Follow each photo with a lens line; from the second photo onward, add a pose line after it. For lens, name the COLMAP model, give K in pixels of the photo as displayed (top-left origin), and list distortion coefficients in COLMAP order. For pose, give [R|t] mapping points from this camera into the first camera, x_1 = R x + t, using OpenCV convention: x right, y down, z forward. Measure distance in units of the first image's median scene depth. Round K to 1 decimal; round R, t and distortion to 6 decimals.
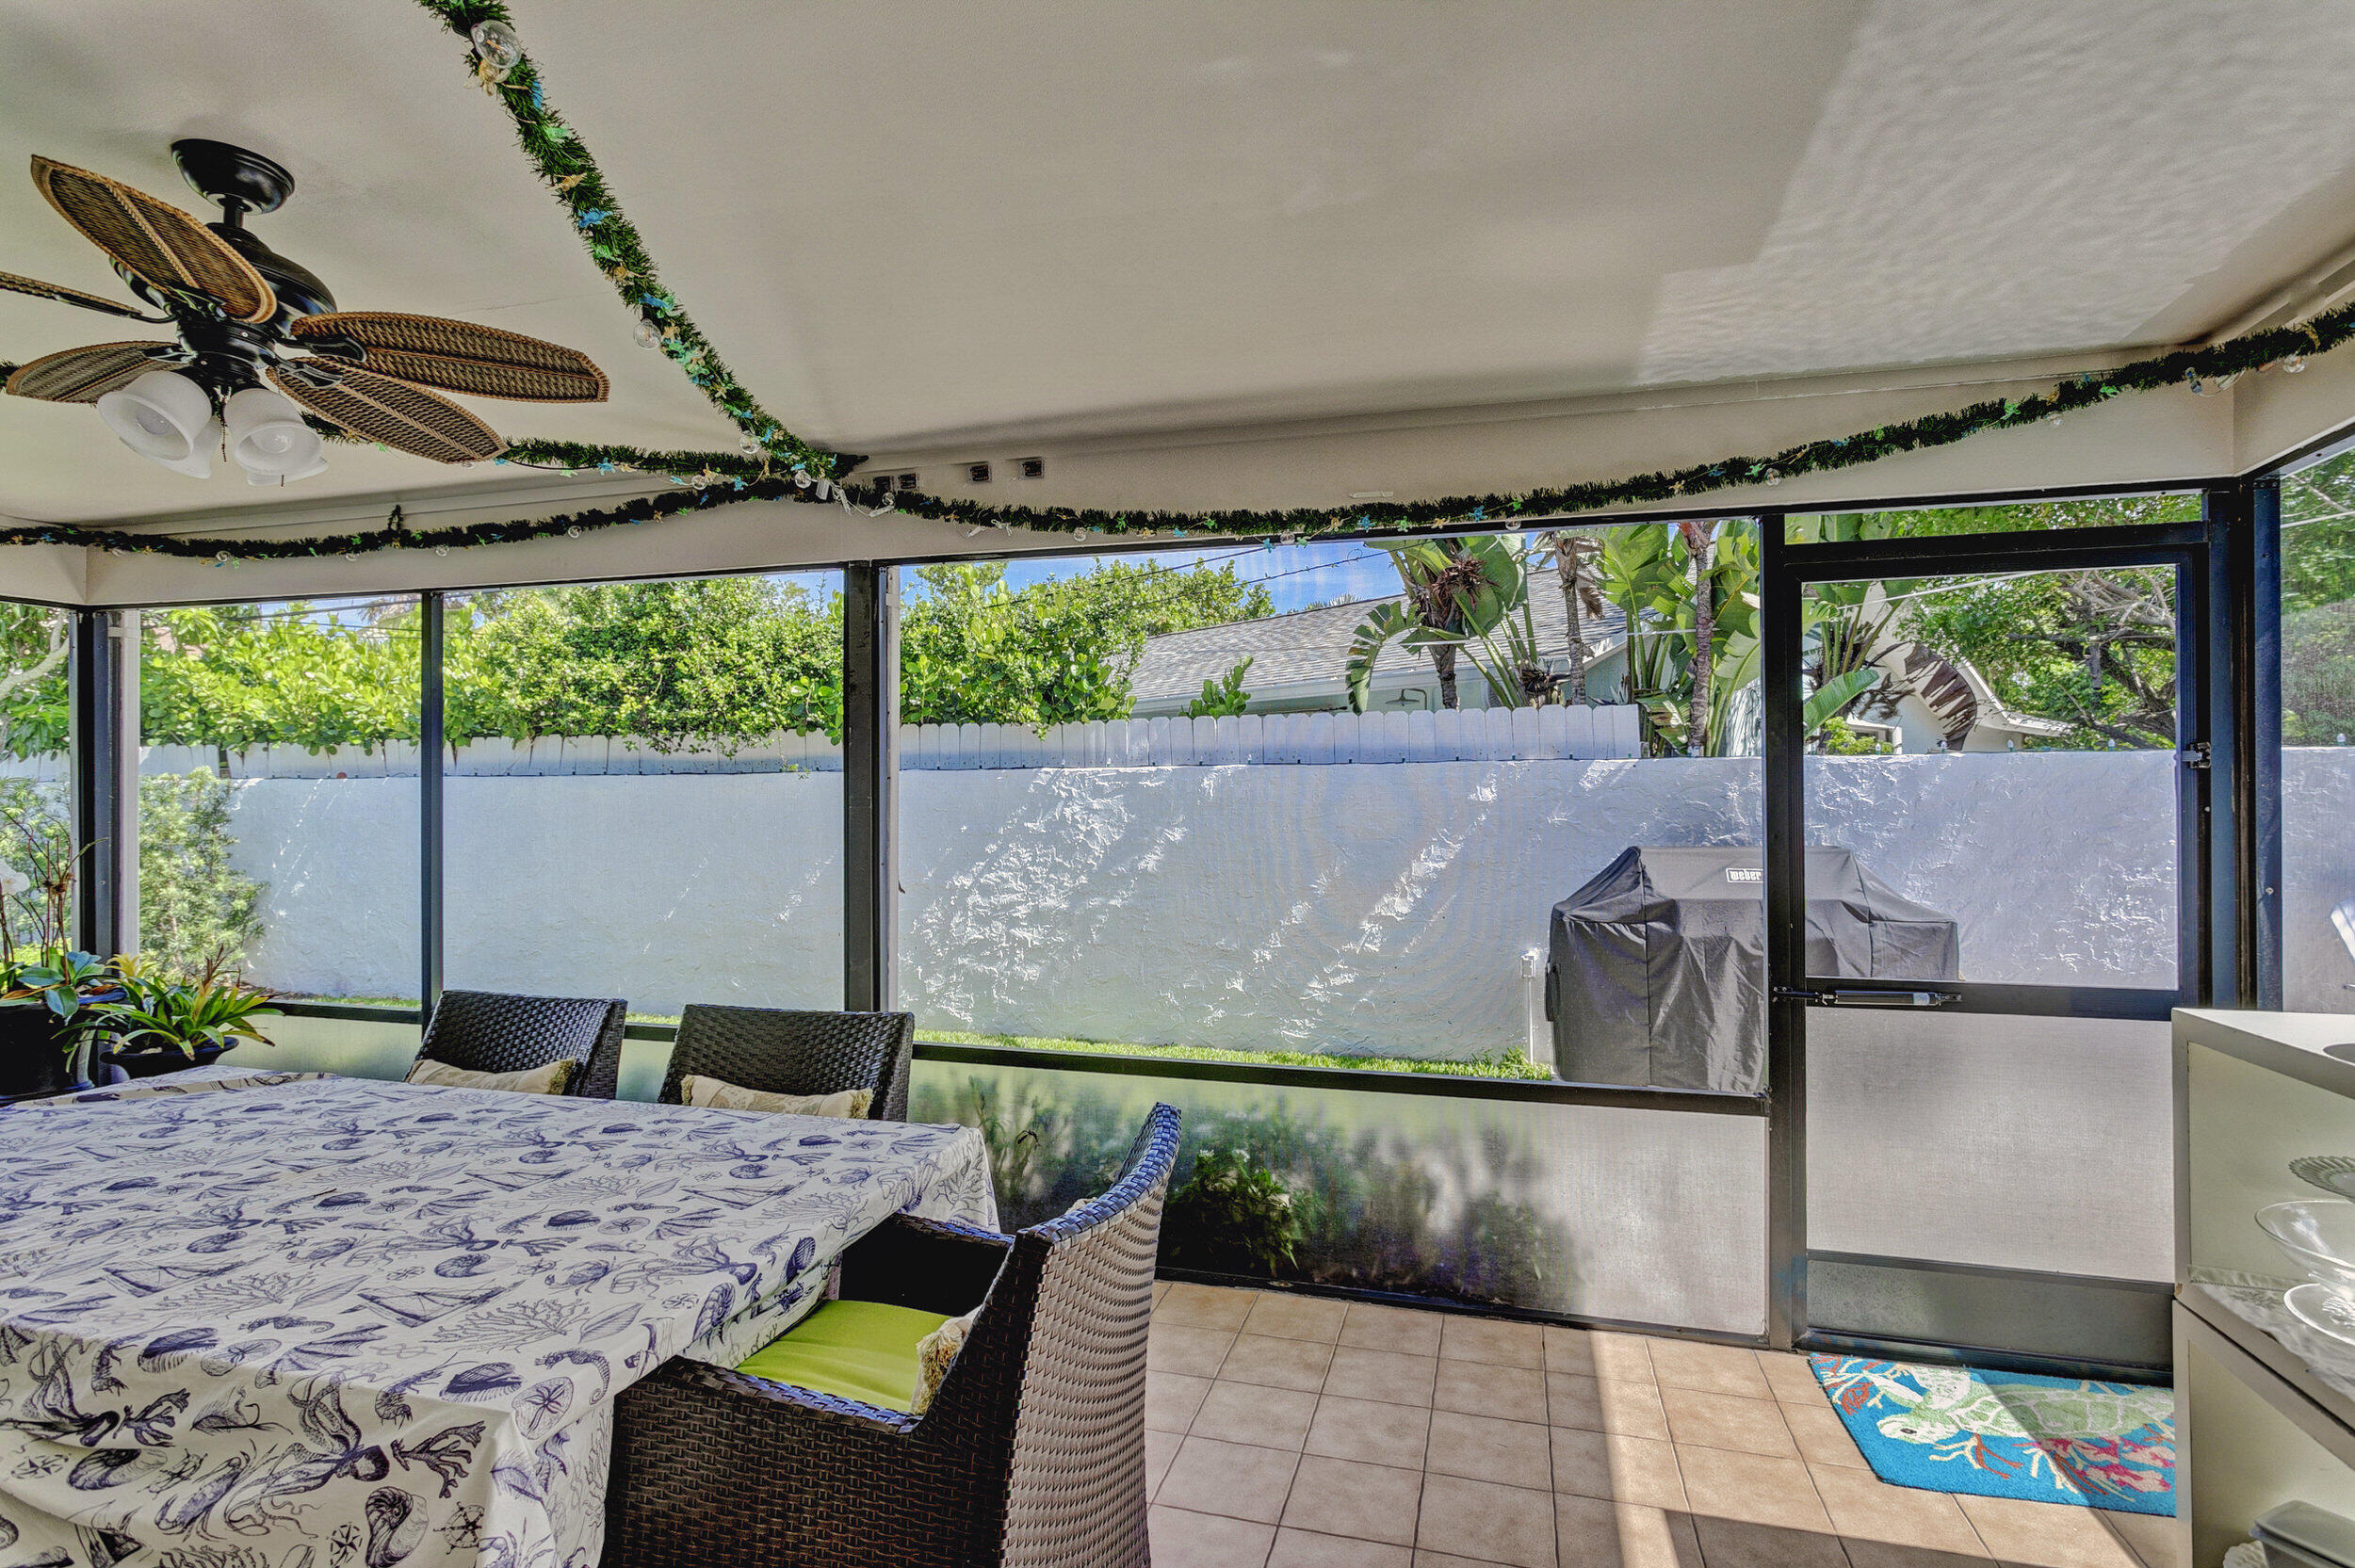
lens RADIAL K [[1138.1, 0, 1189.7], [0, 1138.1, 793.0], [0, 0, 1]] dist [-0.013153, 0.005299]
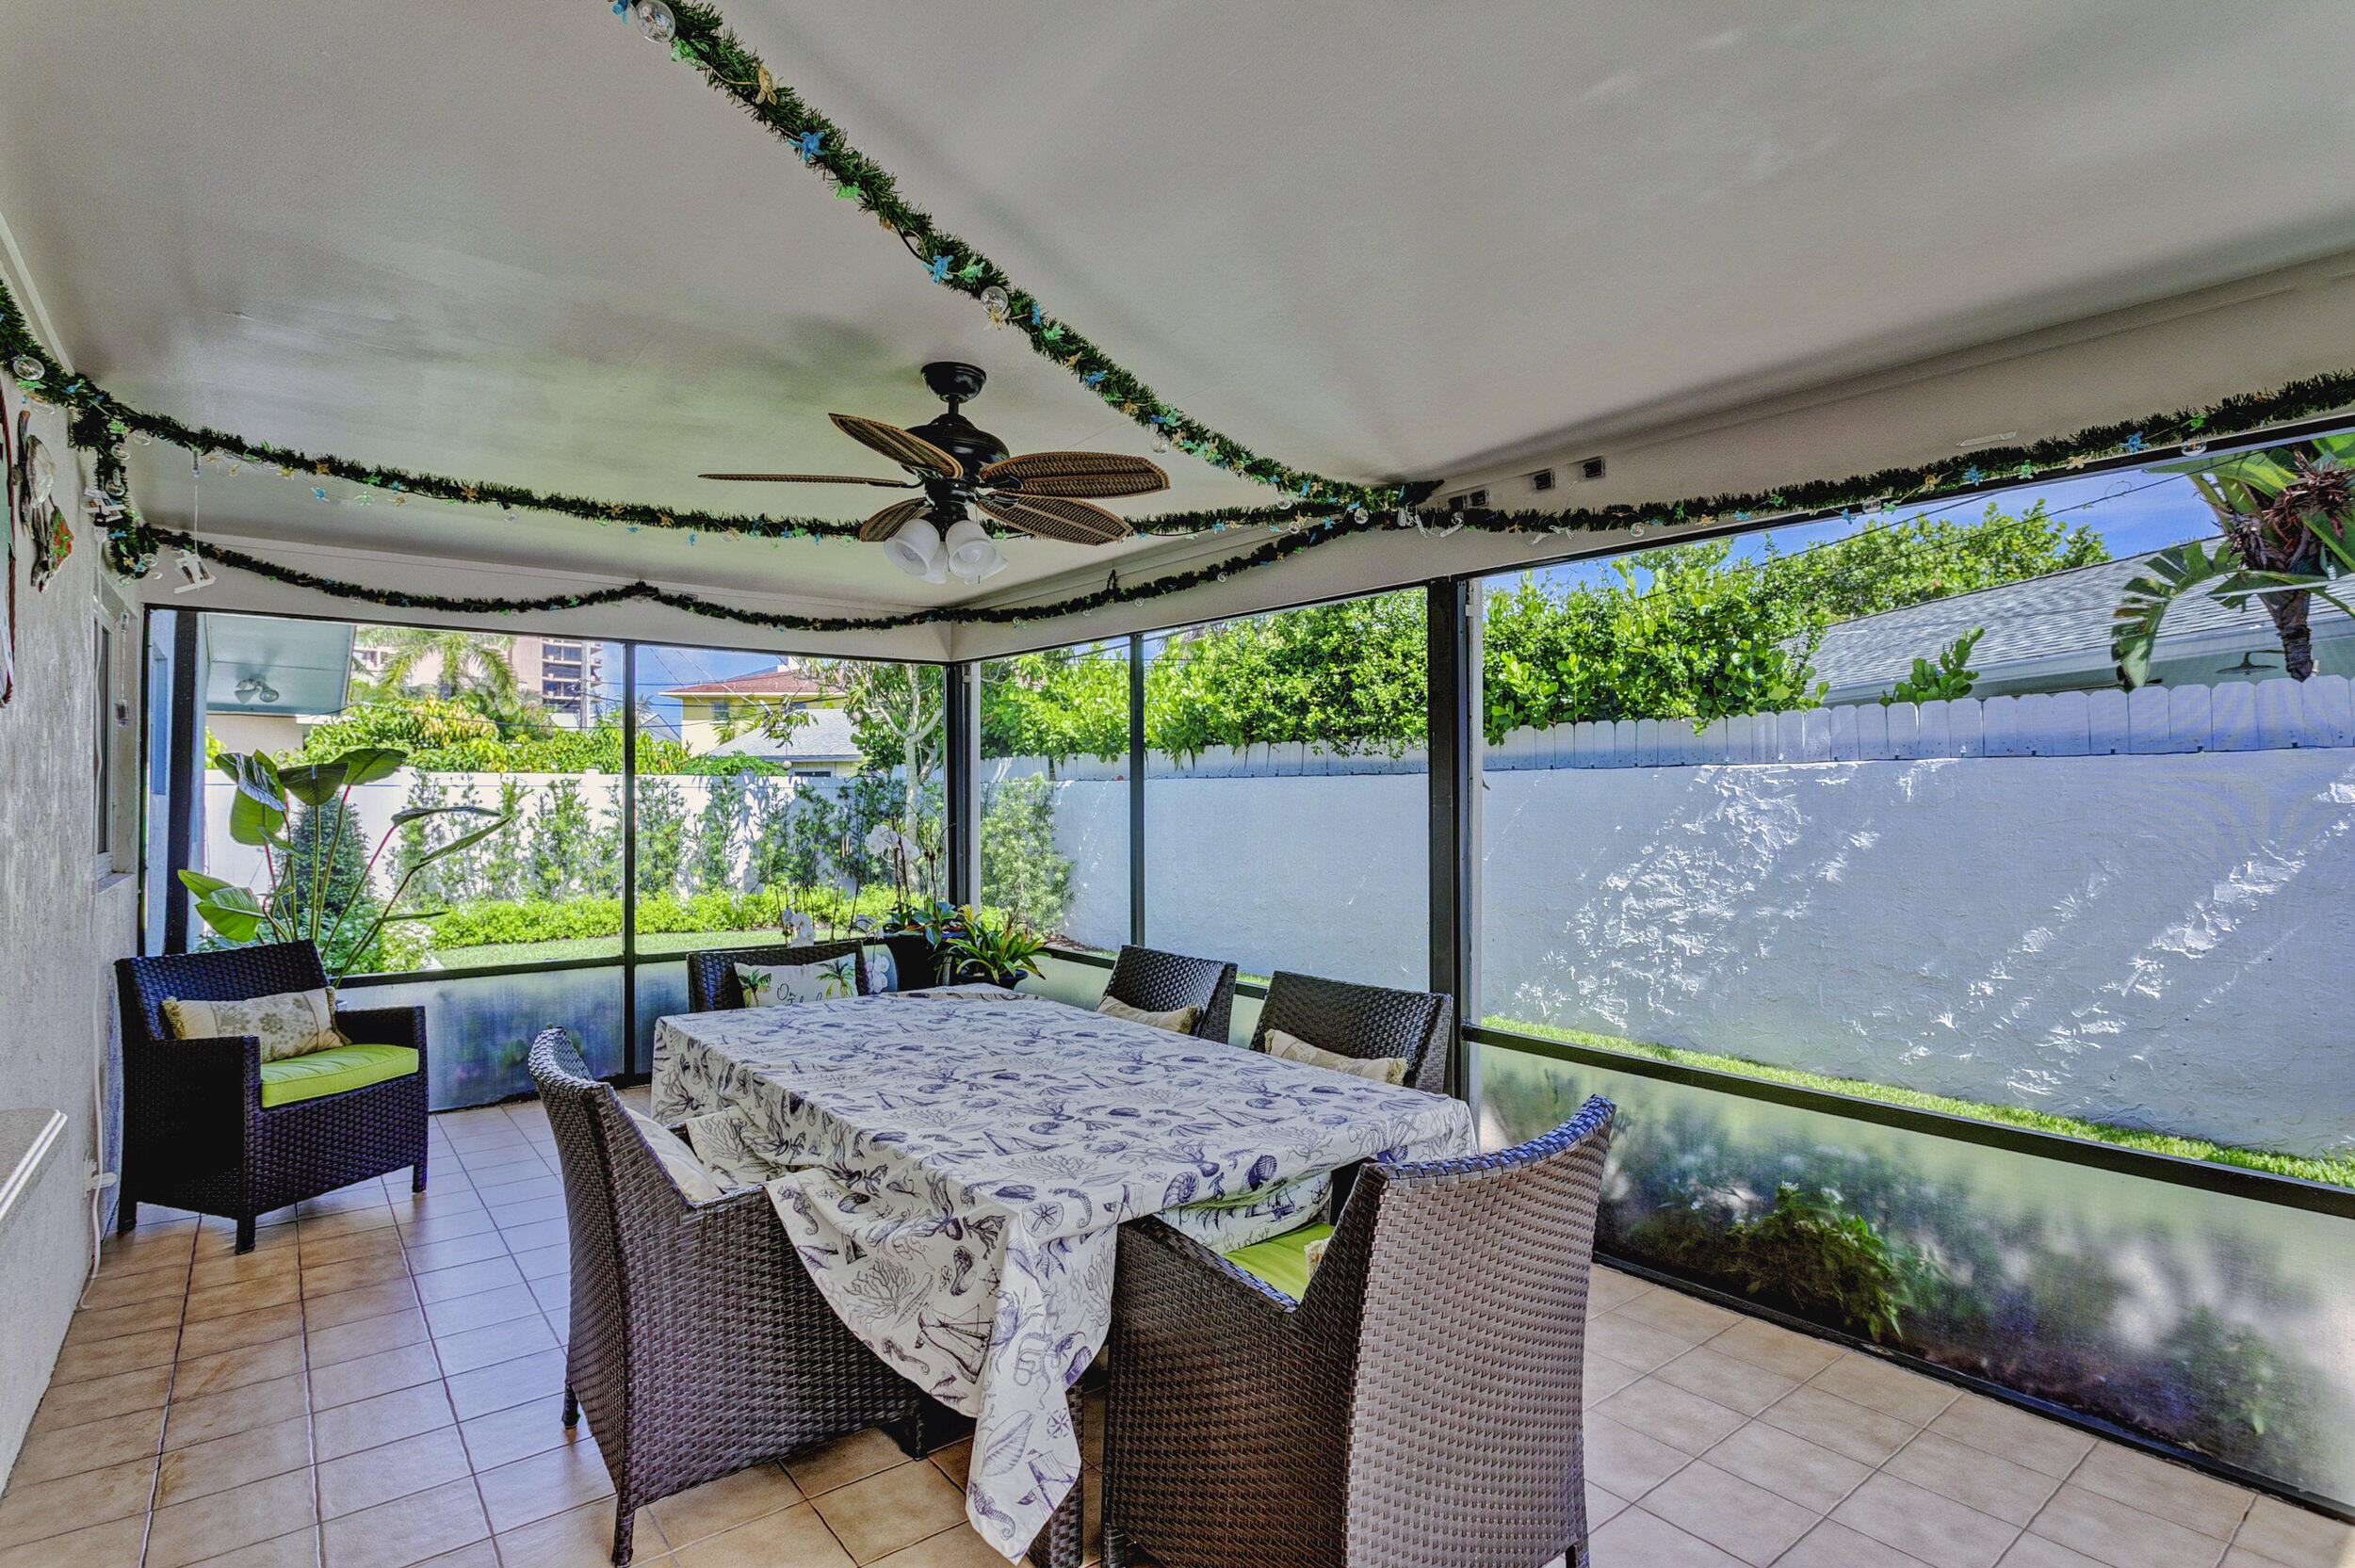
lens RADIAL K [[1138.1, 0, 1175.3], [0, 1138.1, 798.9], [0, 0, 1]] dist [-0.013153, 0.005299]
pose [[0.816465, 0.003368, -0.577385, 0.104149], [0.000508, 0.999978, 0.006551, -0.001200], [0.577395, -0.005642, 0.816446, -0.022844]]
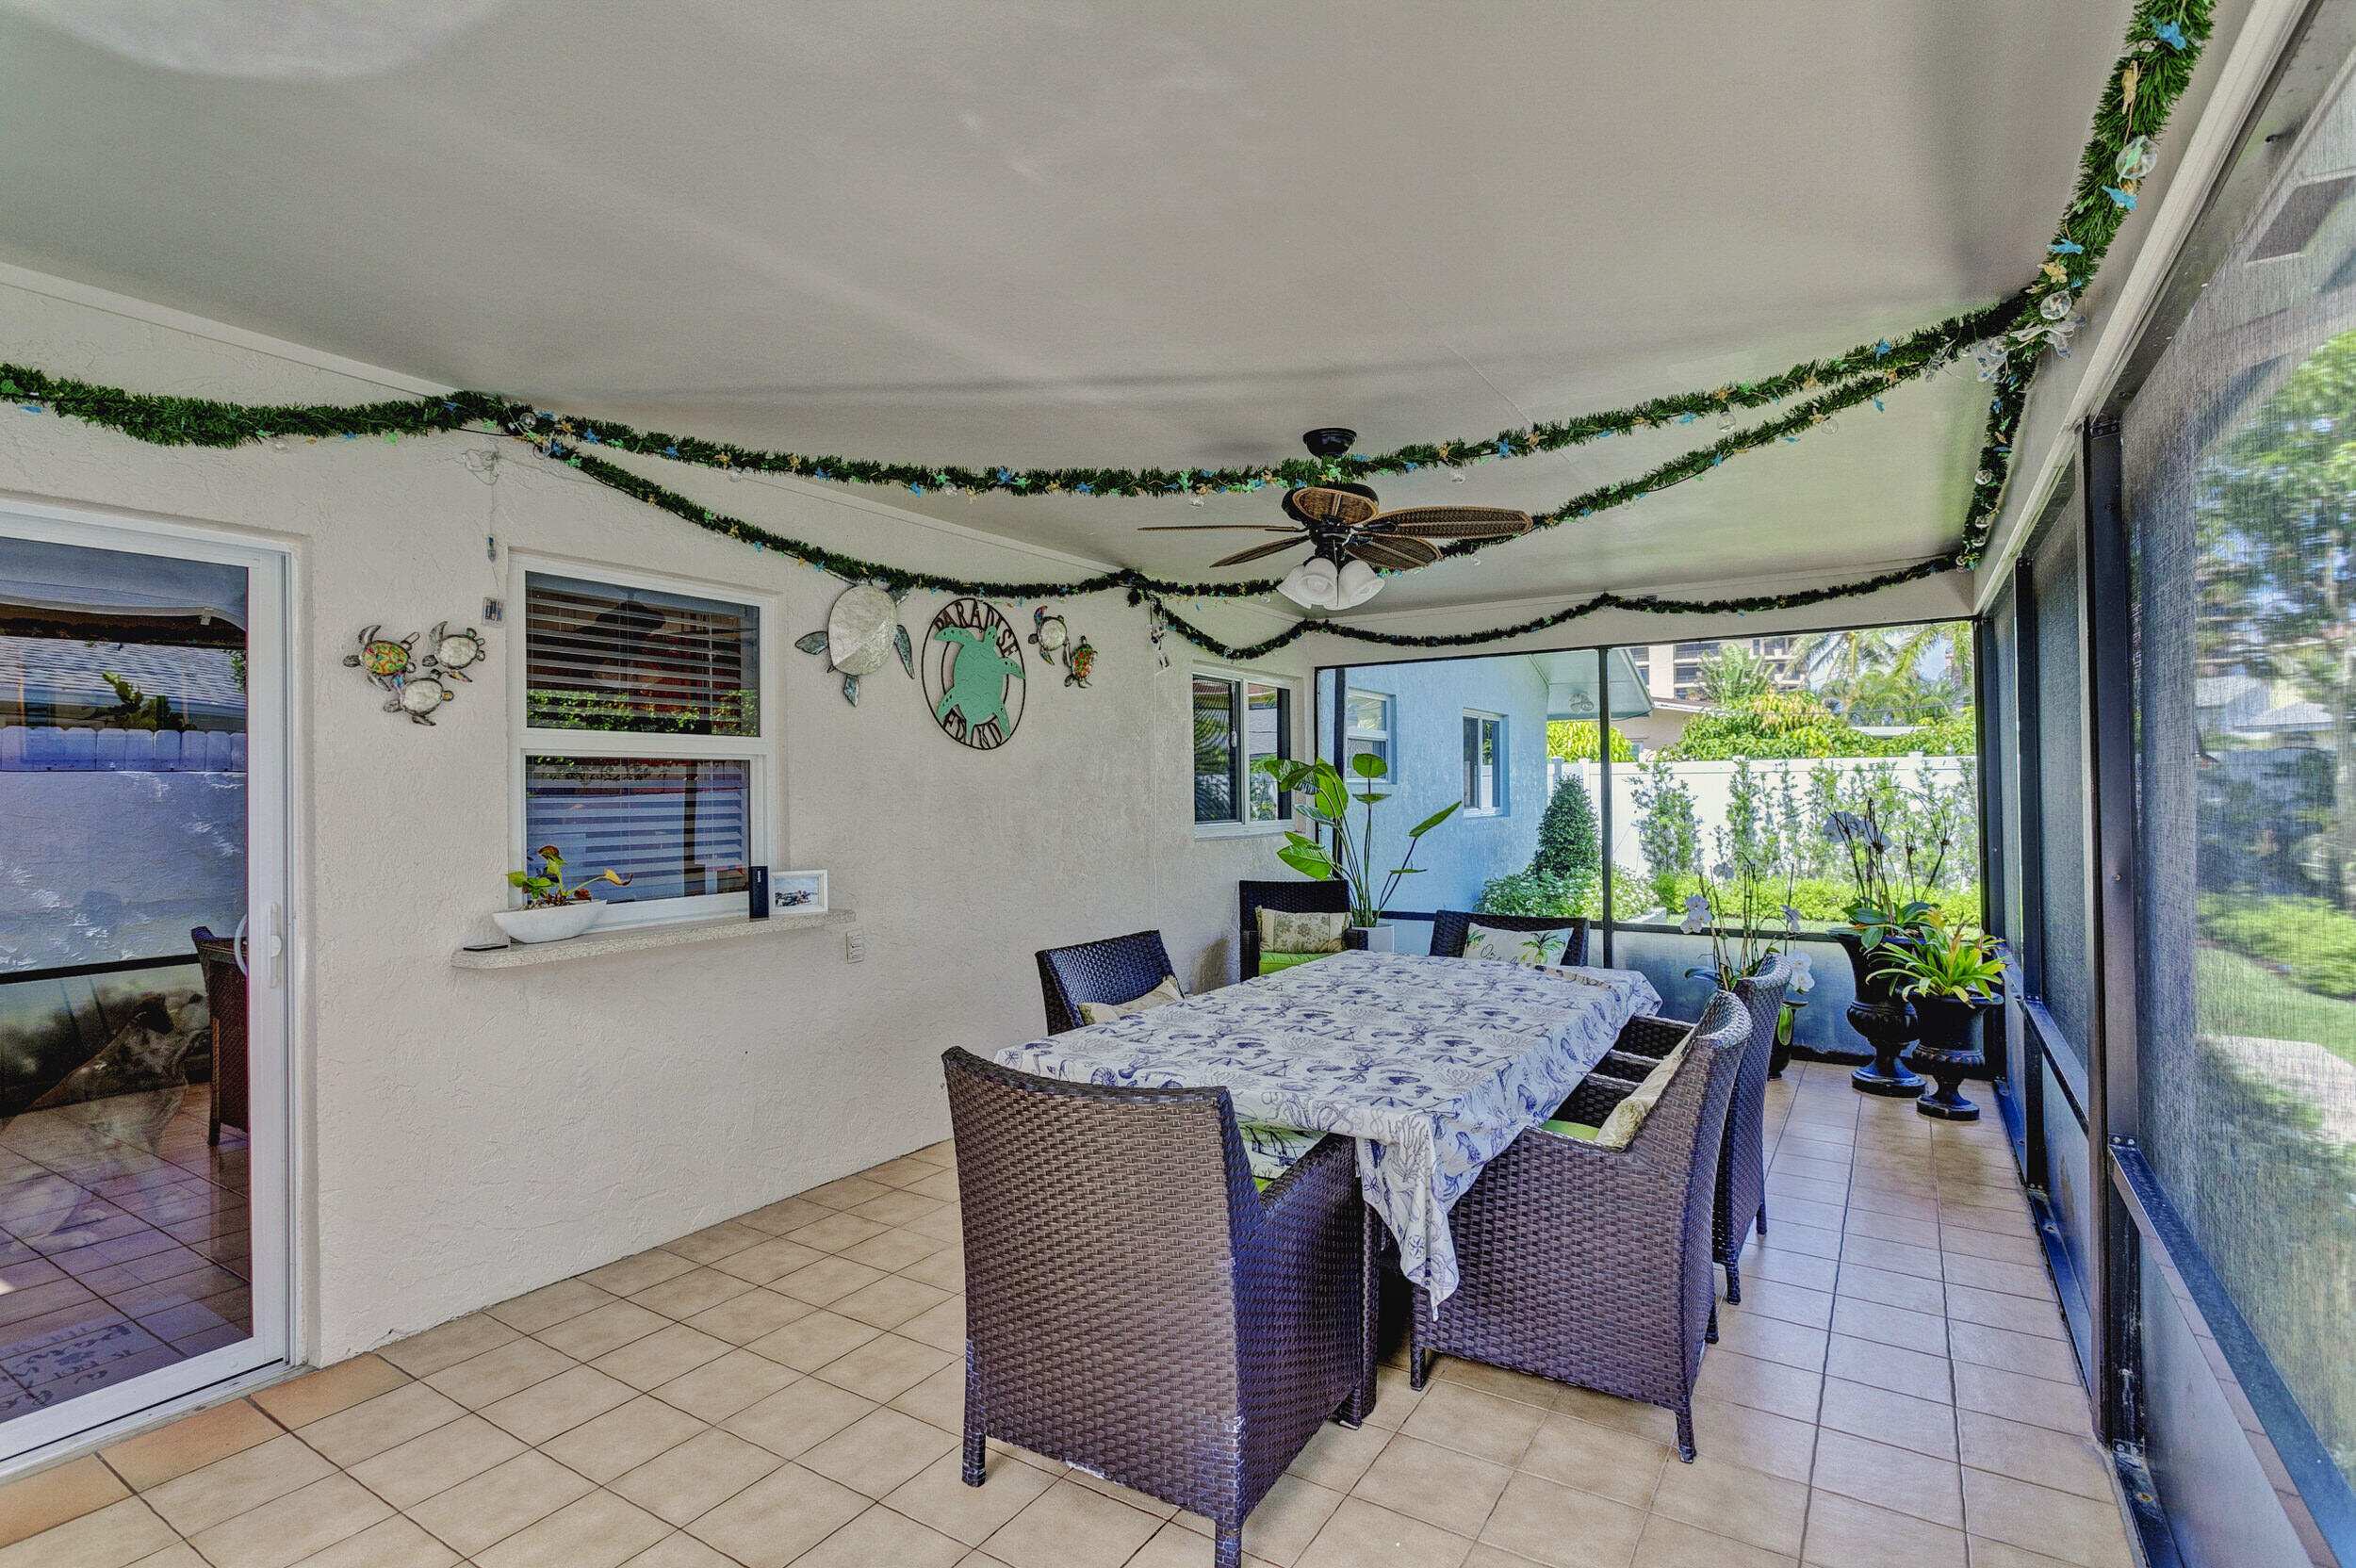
lens RADIAL K [[1138.7, 0, 1178.9], [0, 1138.7, 778.7], [0, 0, 1]] dist [-0.013153, 0.005299]
pose [[-0.288720, -0.001632, -0.957412, 0.457831], [0.013475, 0.999893, -0.005768, -0.000546], [0.957319, -0.014567, -0.288667, 0.641713]]
